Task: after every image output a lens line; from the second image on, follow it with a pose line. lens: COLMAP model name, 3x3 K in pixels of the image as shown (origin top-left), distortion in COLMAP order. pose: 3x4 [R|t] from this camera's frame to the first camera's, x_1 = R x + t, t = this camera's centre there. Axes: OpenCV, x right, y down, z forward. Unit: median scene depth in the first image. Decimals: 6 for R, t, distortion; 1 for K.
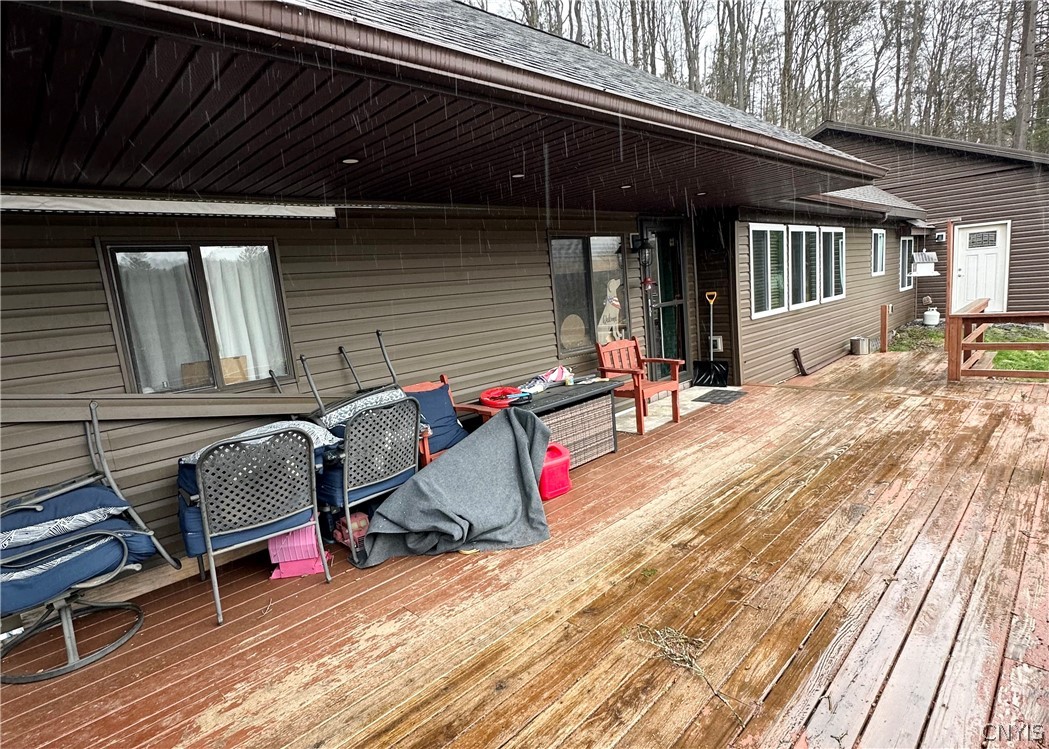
lens RADIAL K [[555.1, 0, 532.8], [0, 555.1, 379.0], [0, 0, 1]] dist [-0.007029, 0.000558]
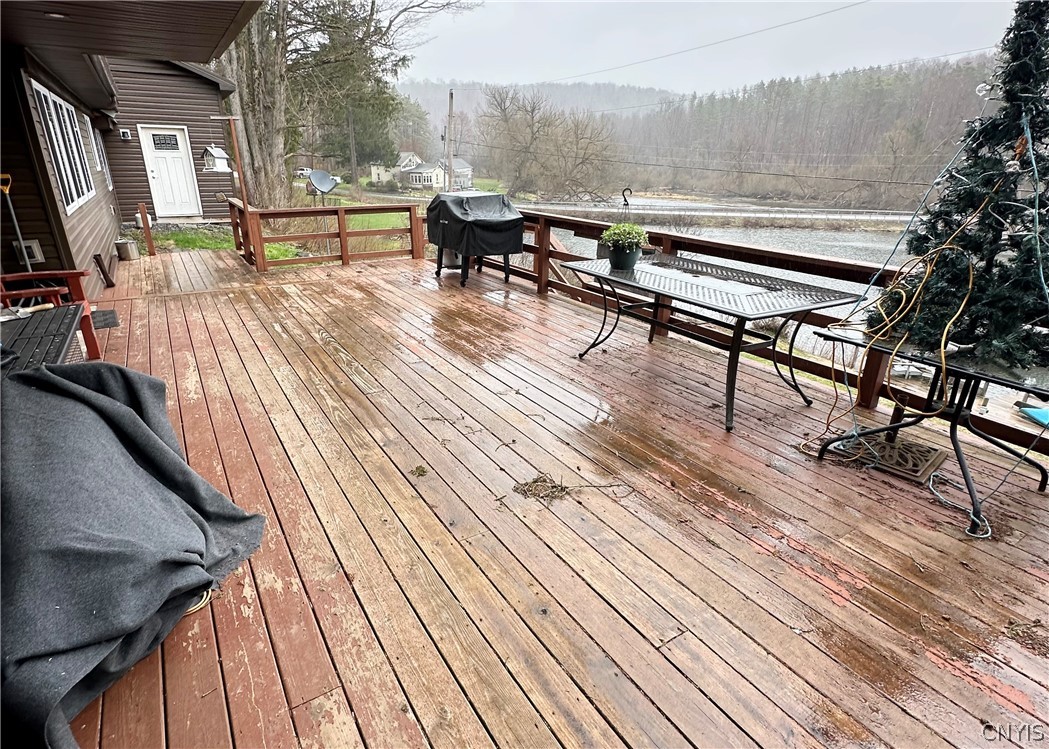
lens RADIAL K [[555.1, 0, 518.2], [0, 555.1, 378.1], [0, 0, 1]] dist [-0.007029, 0.000558]
pose [[0.225238, -0.274370, 0.934874, -0.233249], [0.128379, 0.959522, 0.250673, -0.005613], [-0.965809, 0.063557, 0.251344, 0.238139]]
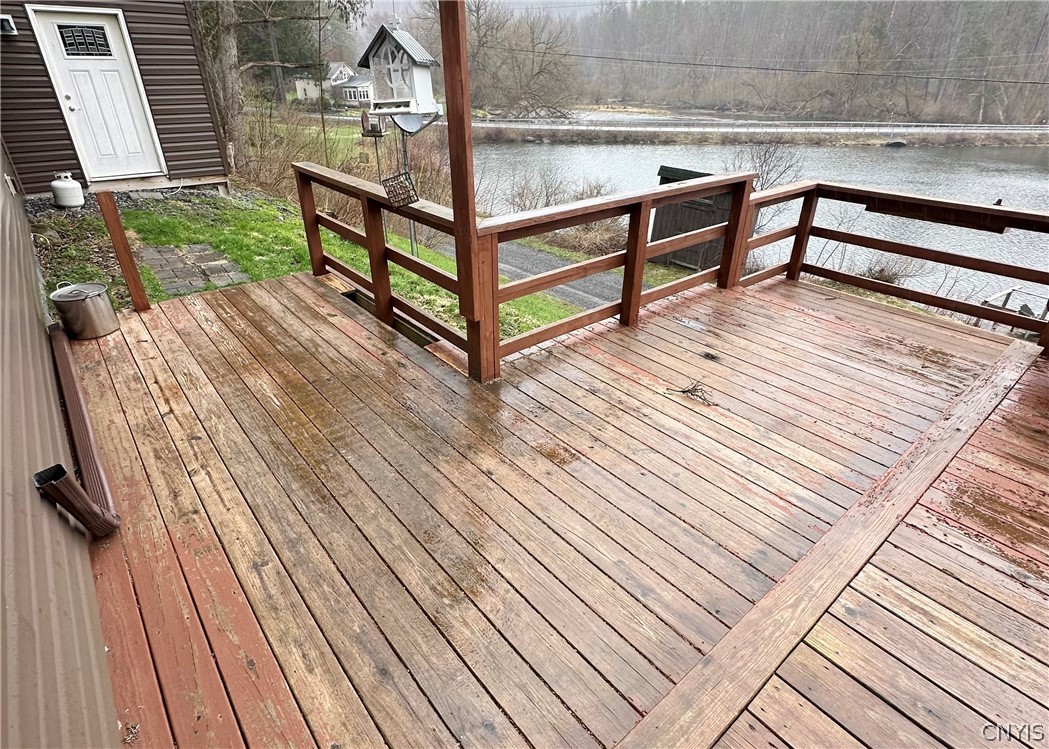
lens RADIAL K [[555.1, 0, 517.2], [0, 555.1, 382.3], [0, 0, 1]] dist [-0.007029, 0.000558]
pose [[0.112227, -0.412358, 0.904083, 0.374970], [0.151405, 0.906303, 0.394577, -0.165494], [-0.982080, 0.092601, 0.164145, 0.920688]]
